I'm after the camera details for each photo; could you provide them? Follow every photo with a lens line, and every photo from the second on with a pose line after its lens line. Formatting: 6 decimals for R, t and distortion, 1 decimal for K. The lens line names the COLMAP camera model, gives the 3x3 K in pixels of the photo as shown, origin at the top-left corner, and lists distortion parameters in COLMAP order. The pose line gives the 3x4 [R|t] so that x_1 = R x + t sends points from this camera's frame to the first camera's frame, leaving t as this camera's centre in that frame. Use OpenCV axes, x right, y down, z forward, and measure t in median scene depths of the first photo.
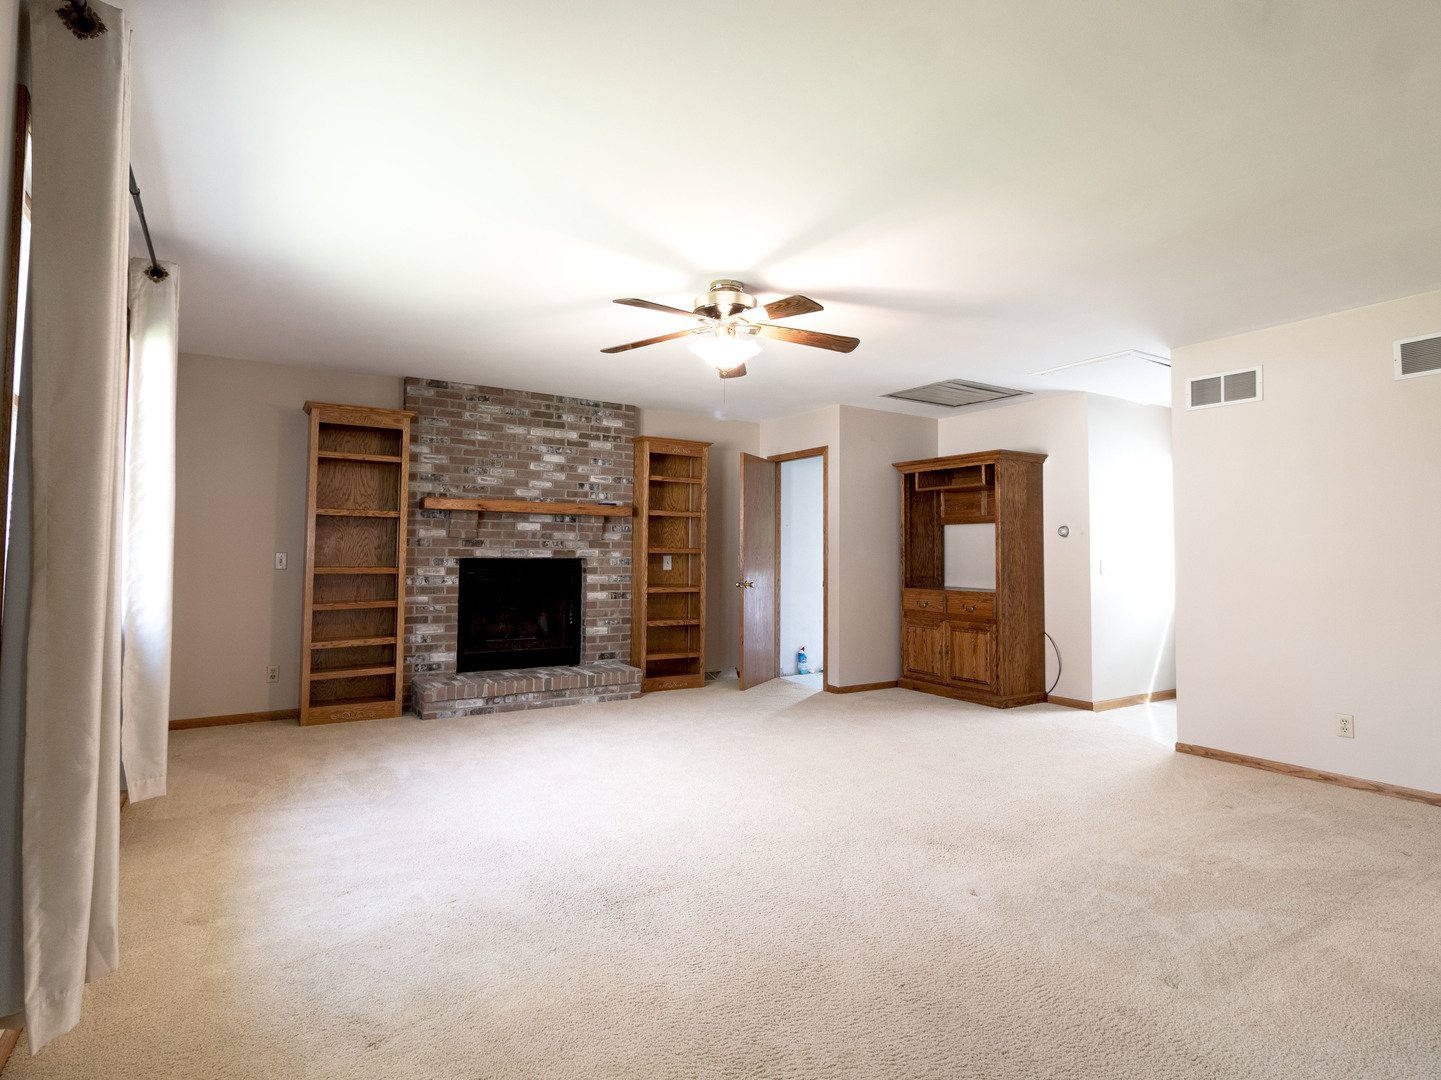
lens RADIAL K [[755.6, 0, 720.9], [0, 755.6, 522.9], [0, 0, 1]] dist [-0.000403, 0.000455]
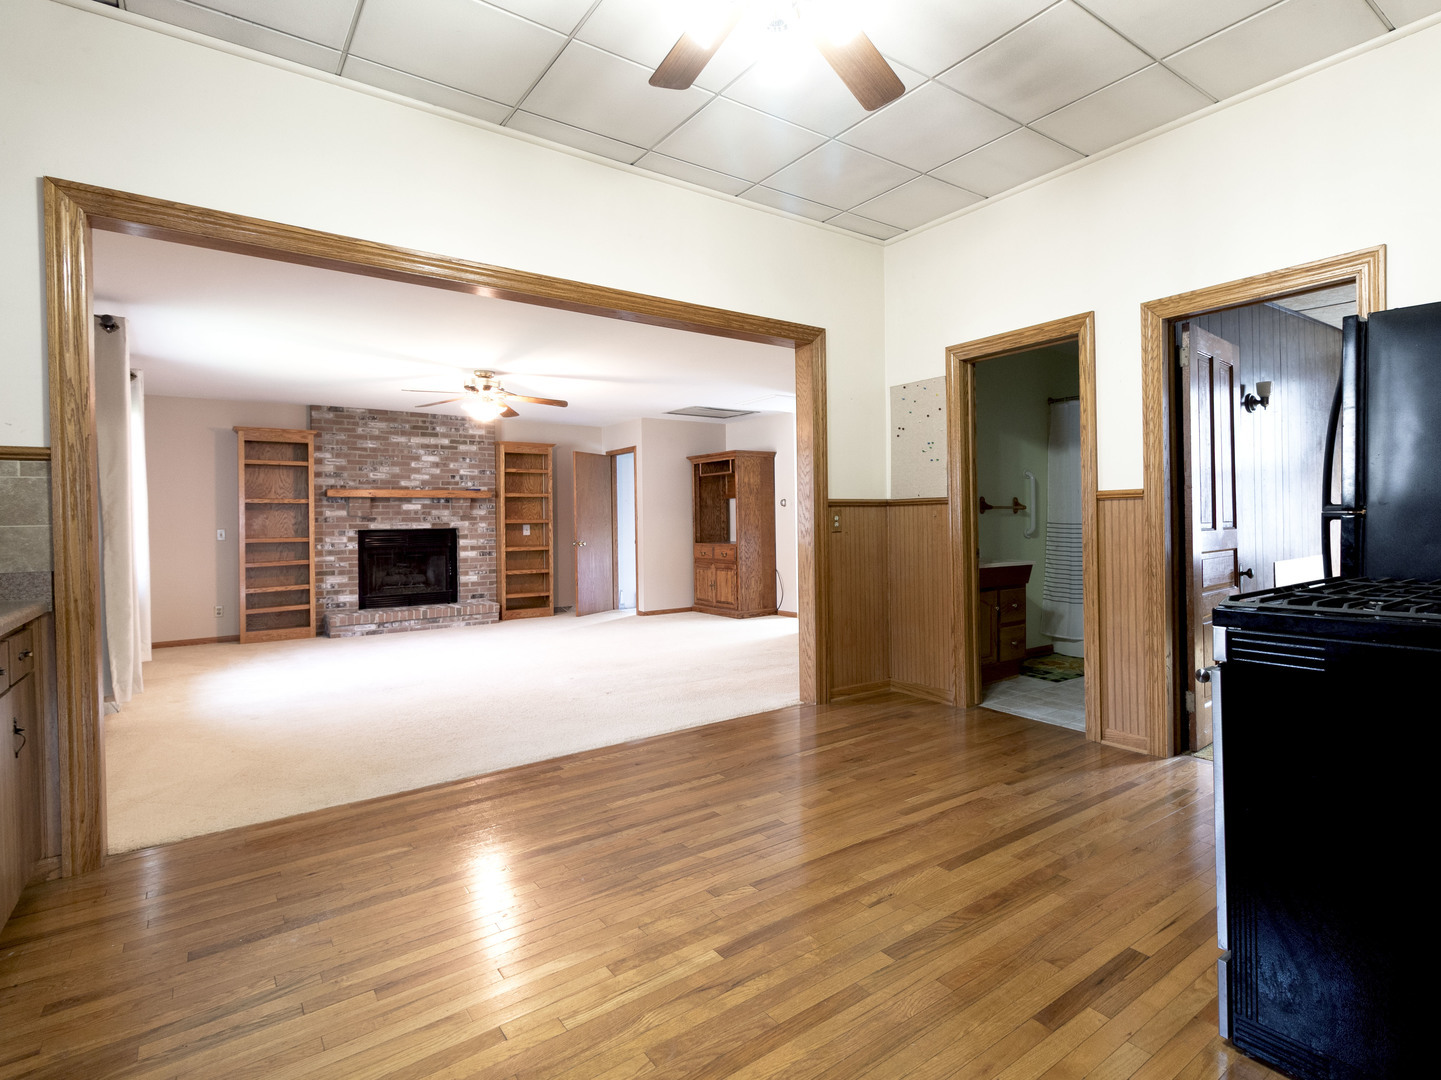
lens RADIAL K [[762.5, 0, 827.4], [0, 762.5, 519.7], [0, 0, 1]] dist [0.003026, 0.000837]
pose [[0.991749, -0.023021, 0.126114, 0.349913], [0.017843, 0.998957, 0.042029, -0.017915], [-0.126950, -0.039432, 0.991125, -0.542455]]
